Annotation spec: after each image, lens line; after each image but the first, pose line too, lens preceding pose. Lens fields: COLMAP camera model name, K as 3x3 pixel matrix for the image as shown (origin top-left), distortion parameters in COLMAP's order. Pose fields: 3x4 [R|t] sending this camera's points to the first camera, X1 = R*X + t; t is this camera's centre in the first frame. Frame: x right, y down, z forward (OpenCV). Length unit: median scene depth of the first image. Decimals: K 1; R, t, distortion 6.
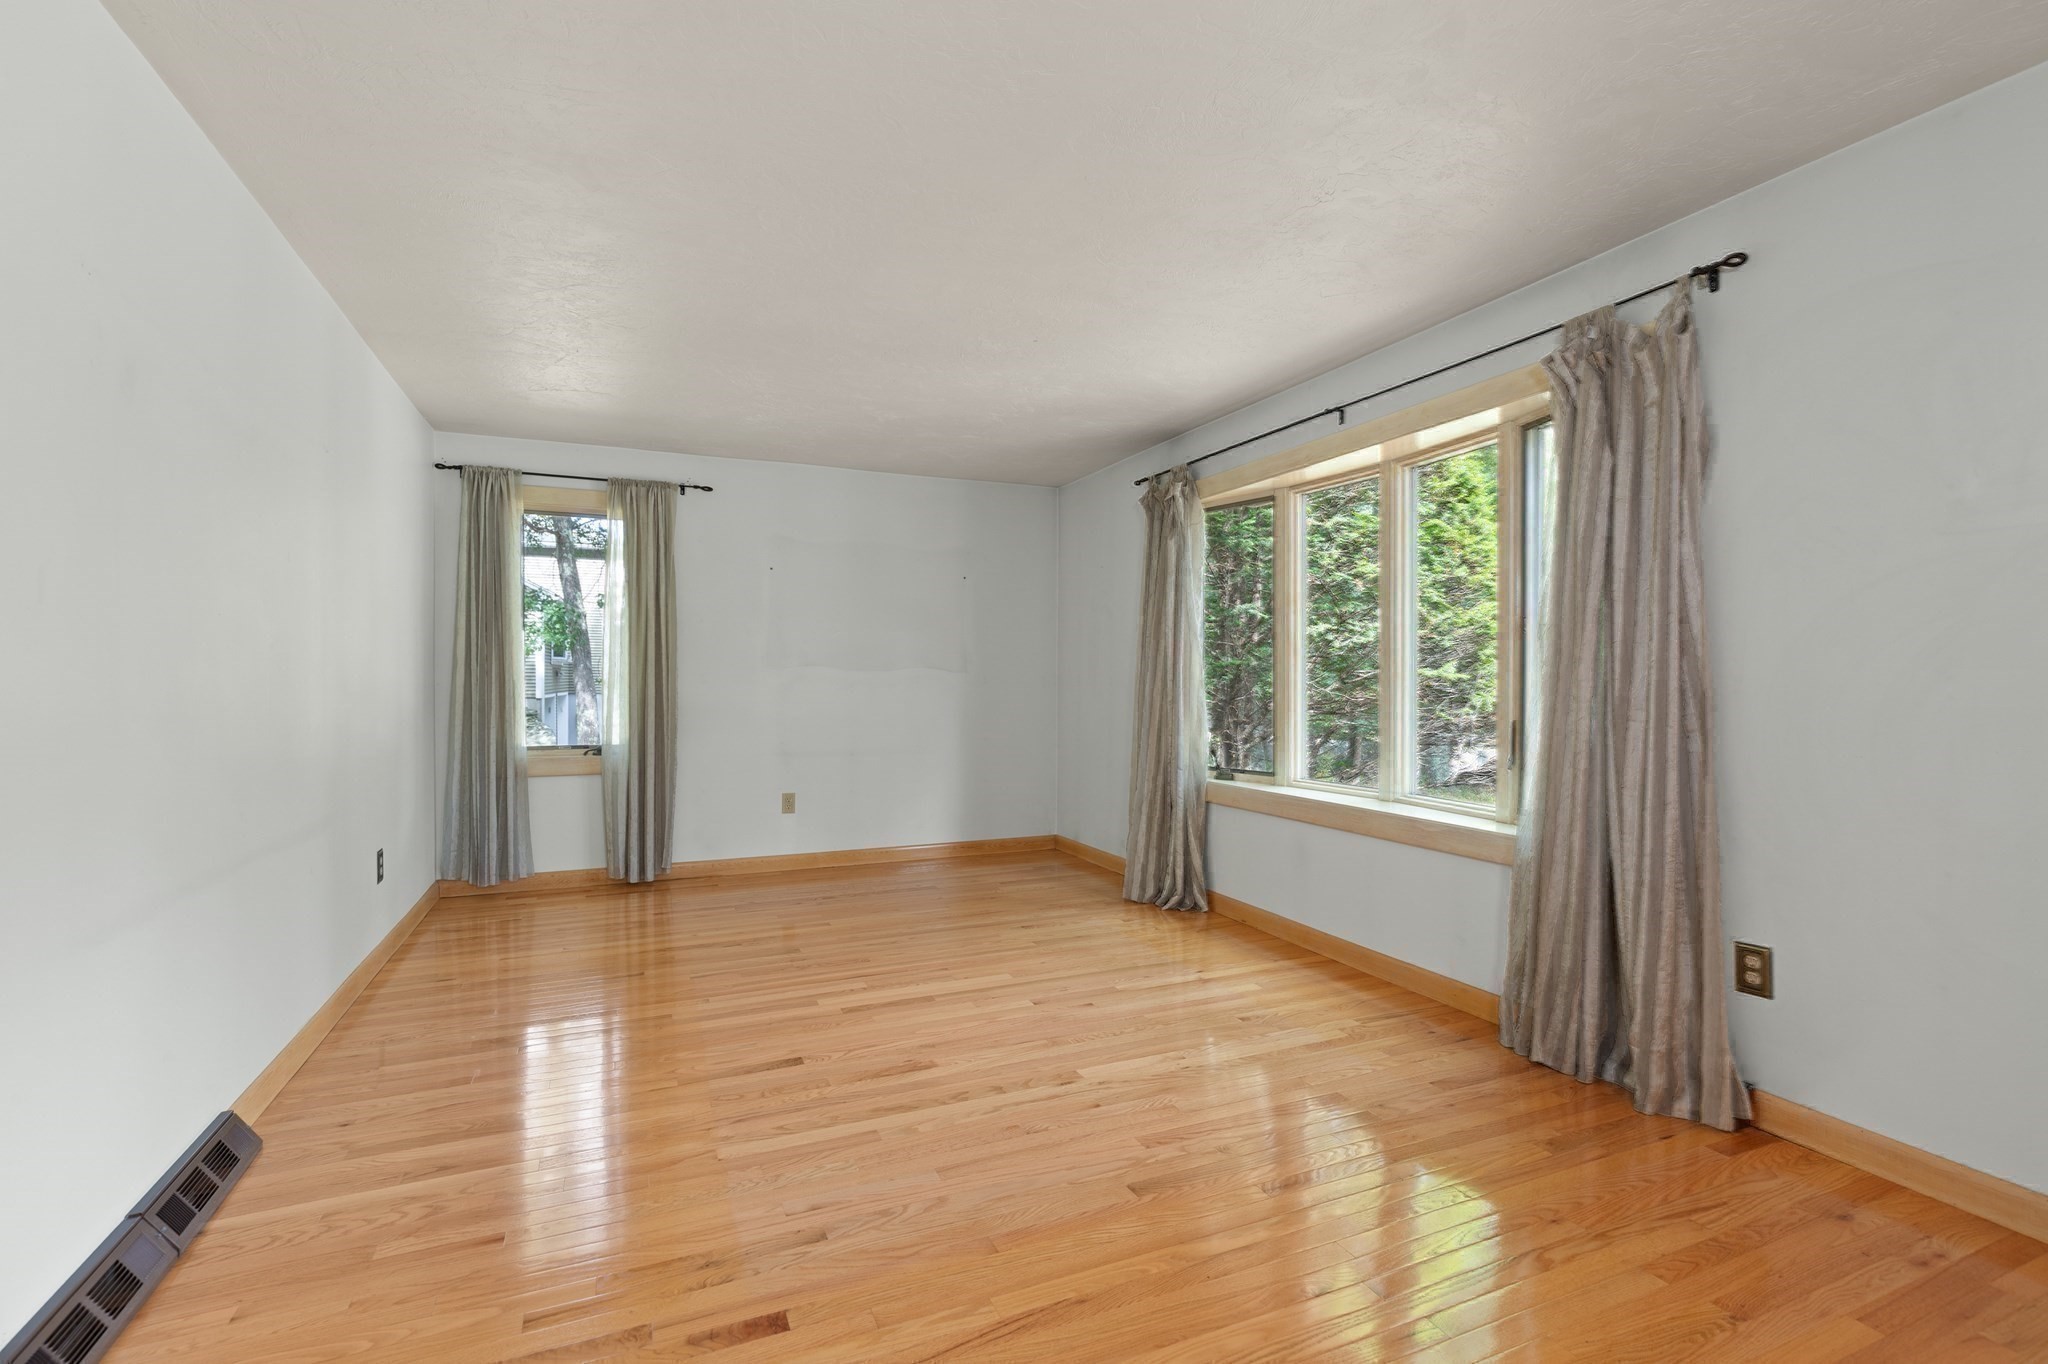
lens RADIAL K [[927.3, 0, 1033.8], [0, 927.3, 686.8], [0, 0, 1]] dist [0.007997, 0.000588]
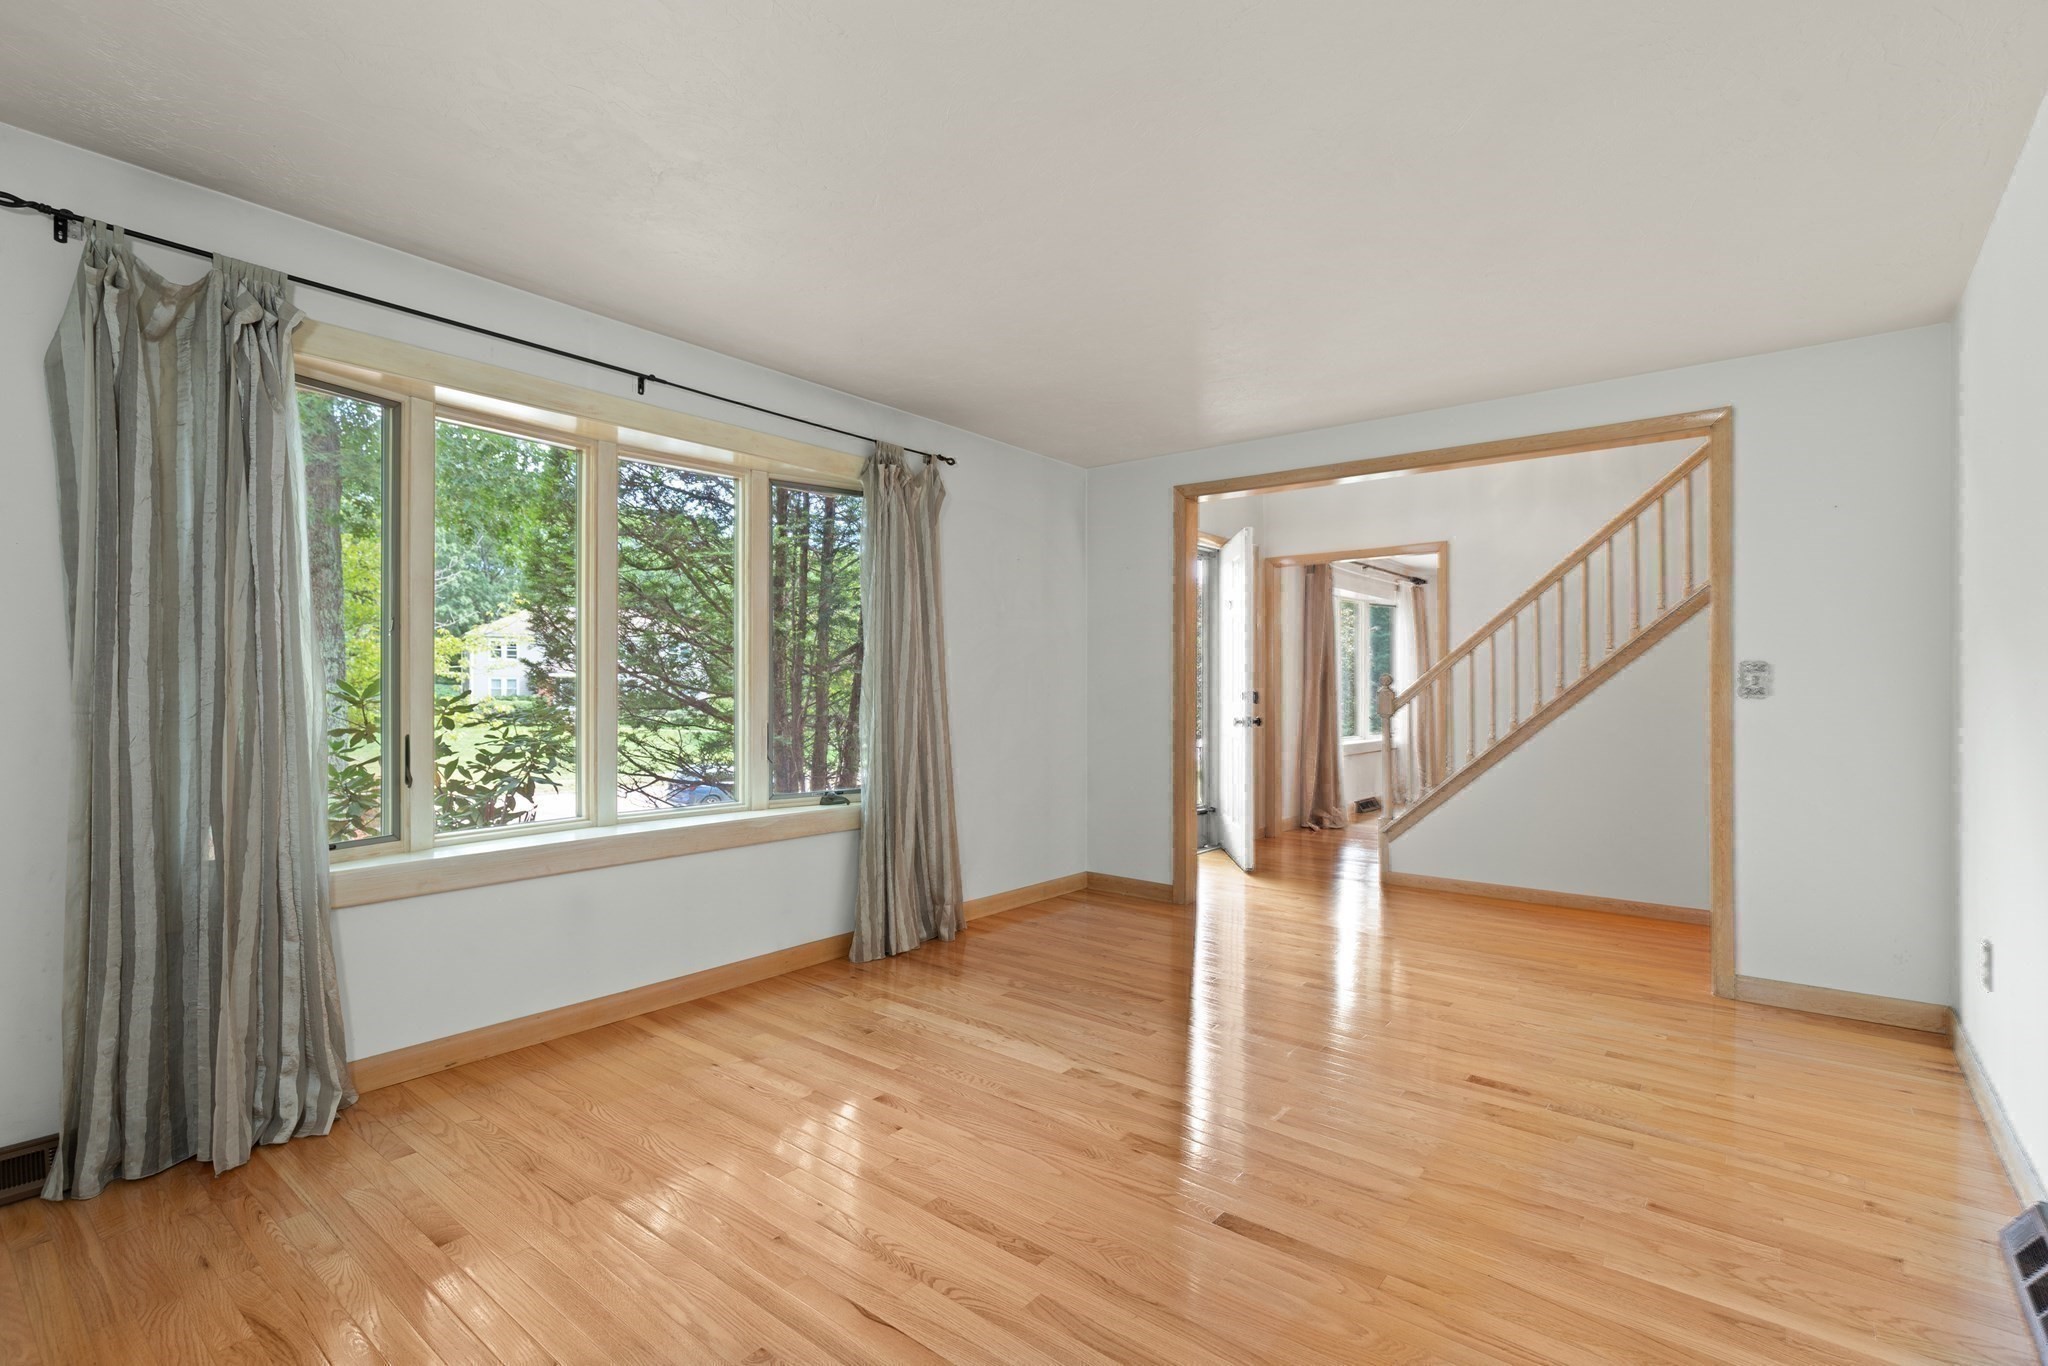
lens RADIAL K [[927.3, 0, 1034.7], [0, 927.3, 682.6], [0, 0, 1]] dist [0.007997, 0.000588]
pose [[-0.447086, -0.000548, 0.894491, -0.878152], [0.010240, 0.999931, 0.005731, -0.021206], [-0.894433, 0.011722, -0.447049, 1.524223]]
